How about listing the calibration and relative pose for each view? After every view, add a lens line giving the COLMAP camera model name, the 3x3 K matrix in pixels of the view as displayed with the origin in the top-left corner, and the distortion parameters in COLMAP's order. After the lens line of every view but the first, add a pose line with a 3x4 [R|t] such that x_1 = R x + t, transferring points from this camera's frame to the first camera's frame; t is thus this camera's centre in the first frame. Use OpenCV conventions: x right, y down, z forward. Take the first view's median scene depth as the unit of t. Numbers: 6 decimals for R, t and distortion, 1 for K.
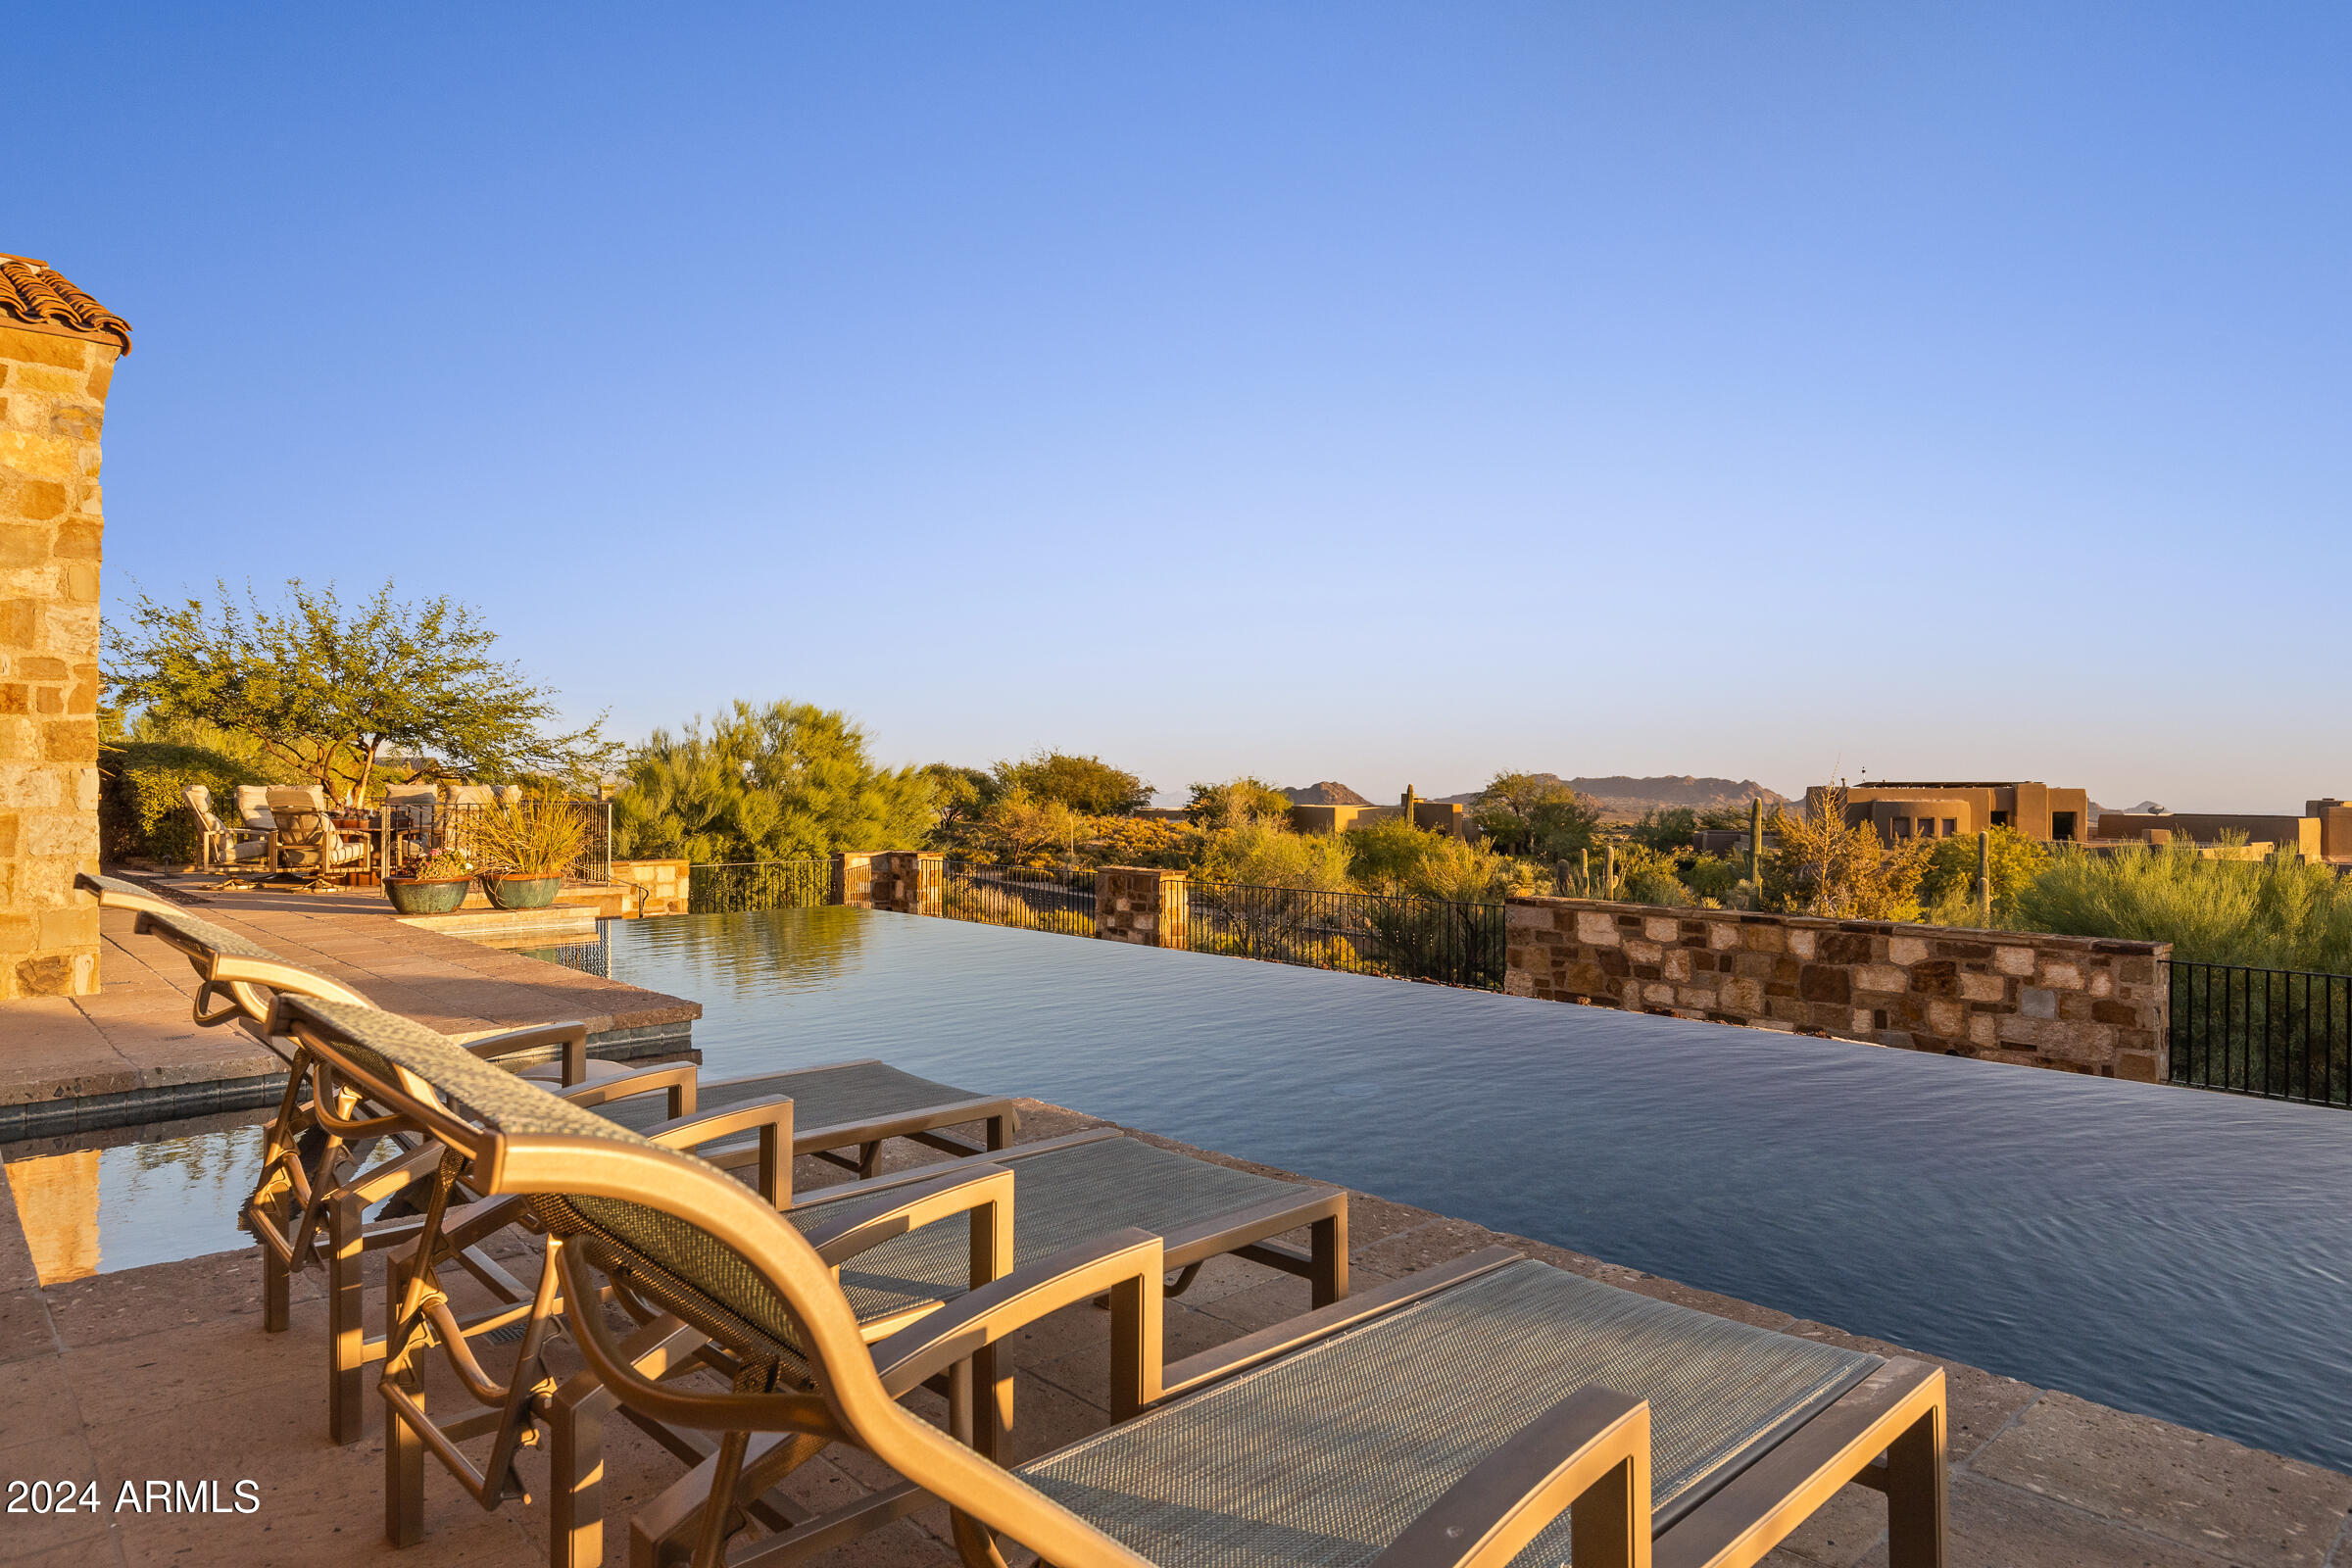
lens RADIAL K [[1383.0, 0, 1176.0], [0, 1383.0, 784.0], [0, 0, 1]] dist [0.006147, -0.002384]
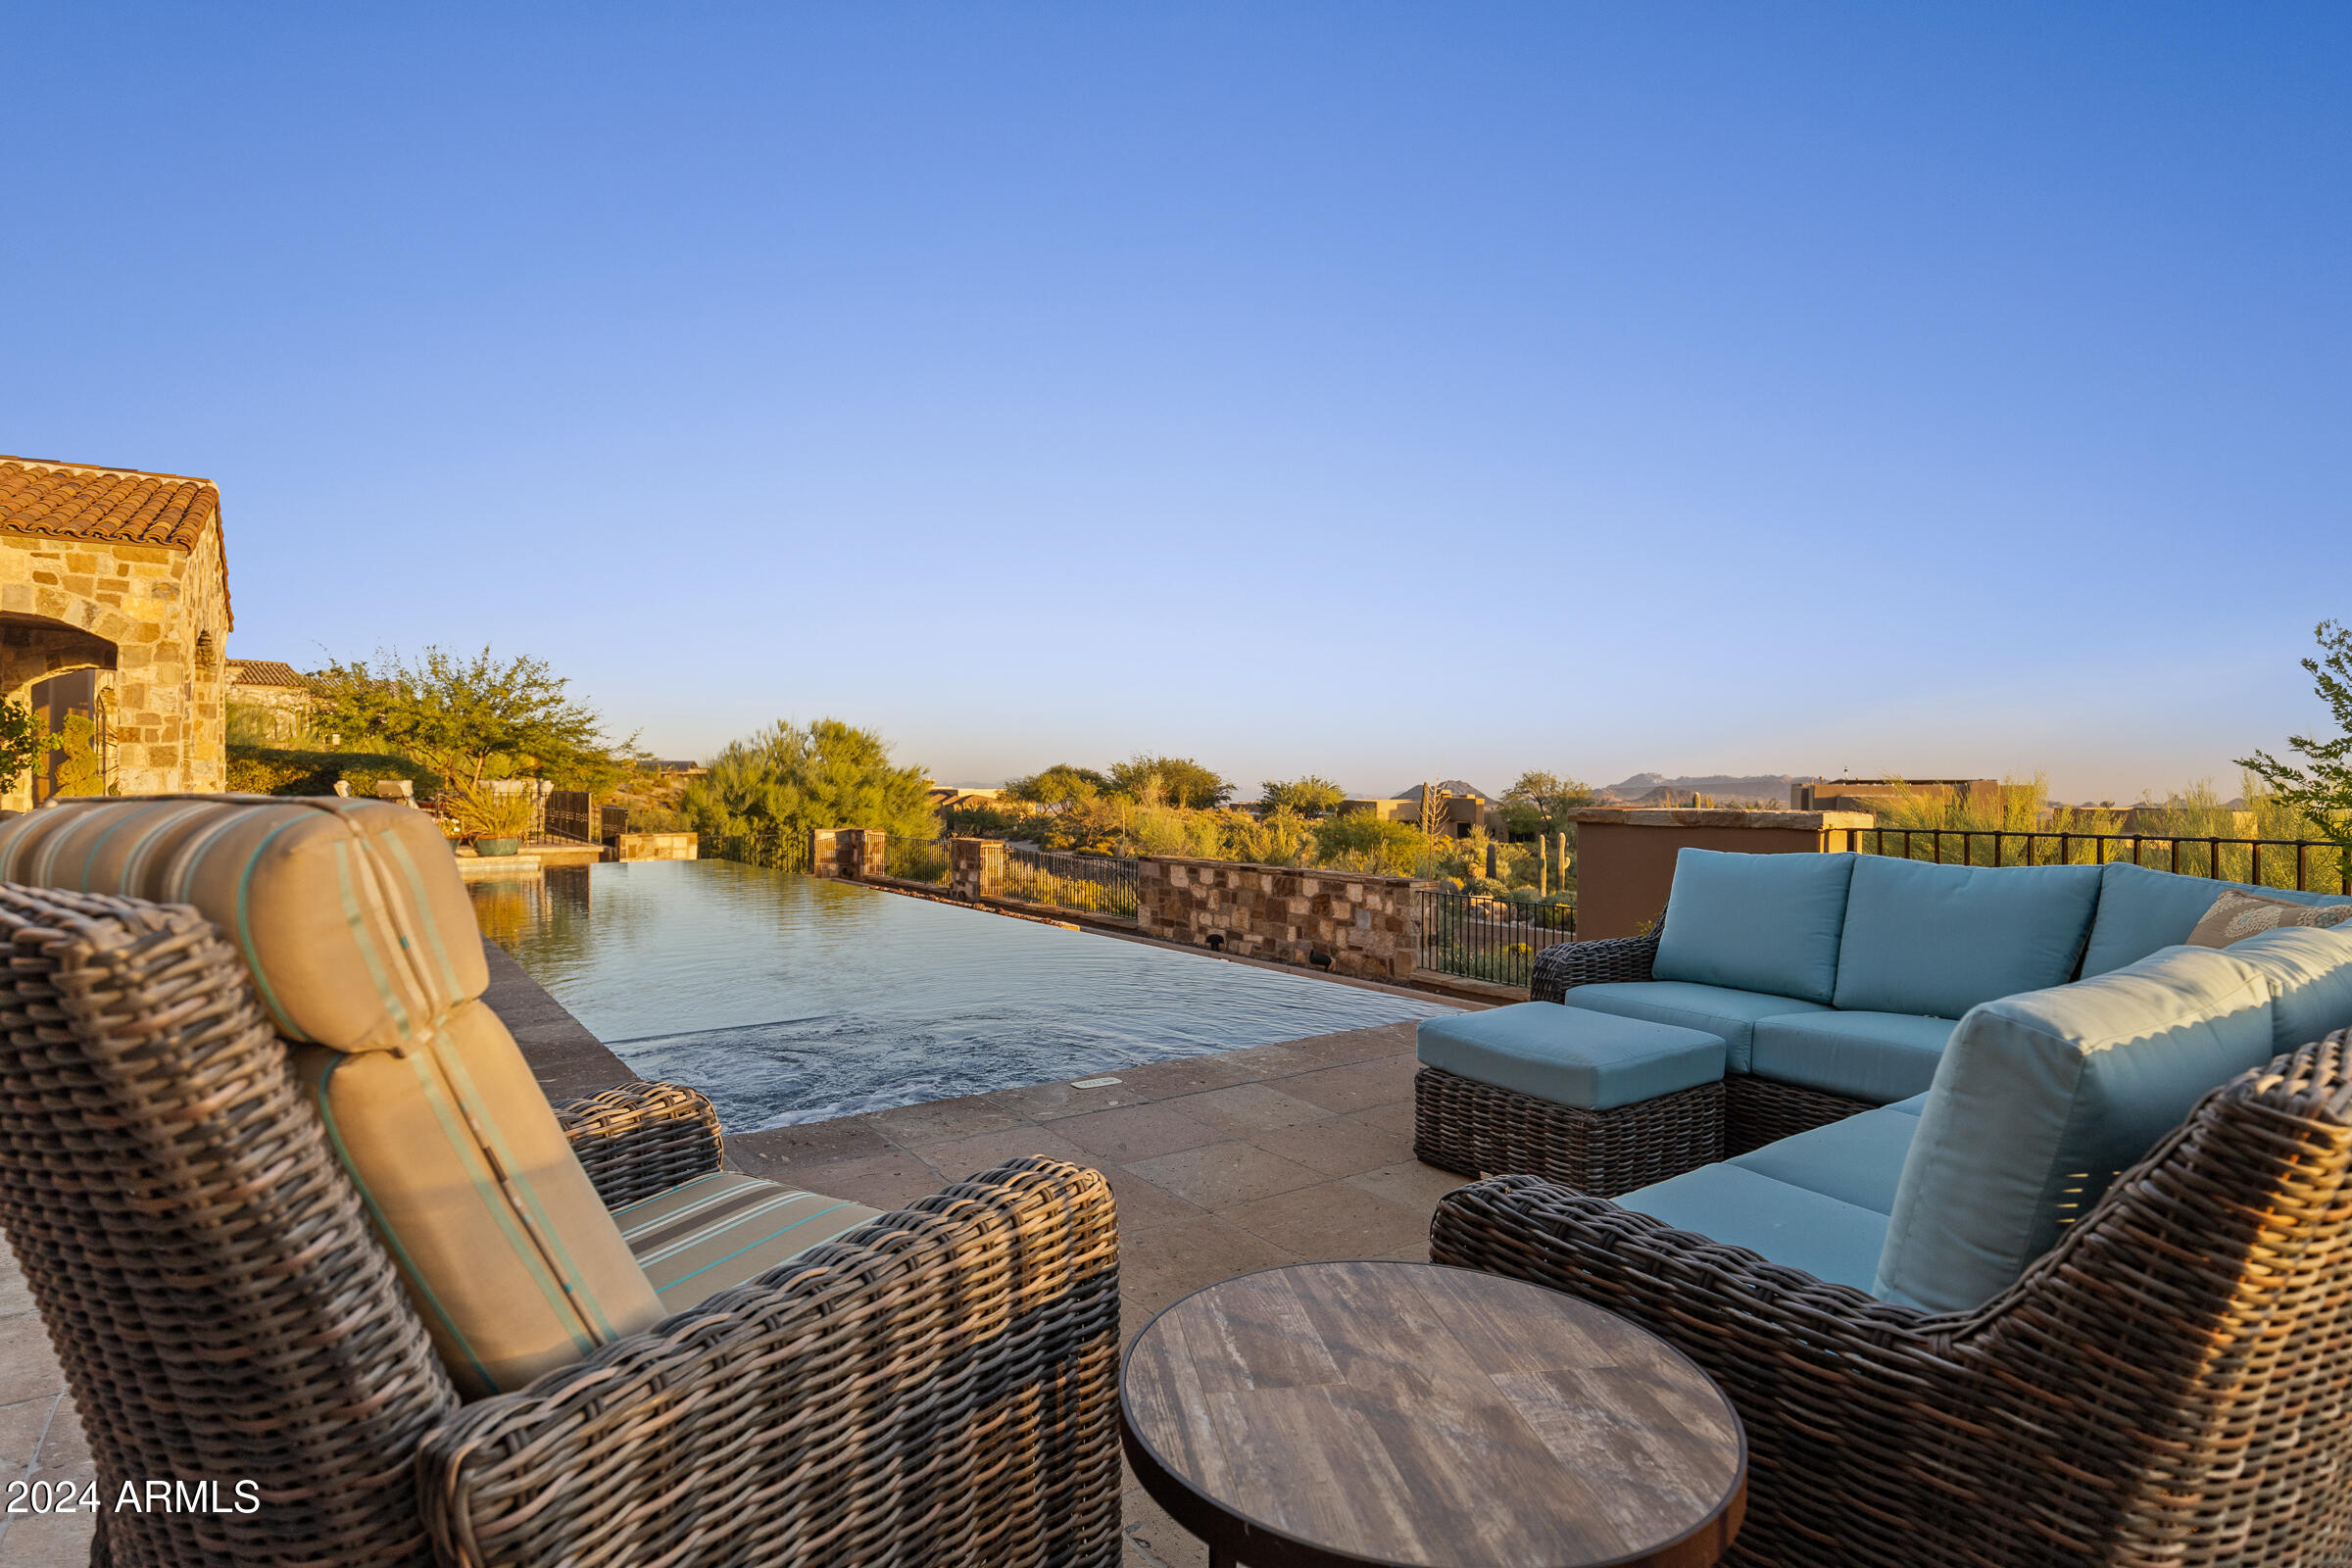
lens RADIAL K [[1184.6, 0, 1176.0], [0, 1184.6, 784.0], [0, 0, 1]] dist [-0.000270, 0.000463]
pose [[0.993456, -0.000358, -0.114213, 0.440565], [0.000539, 0.999999, 0.001552, 0.003195], [0.114212, -0.001604, 0.993455, -0.265495]]
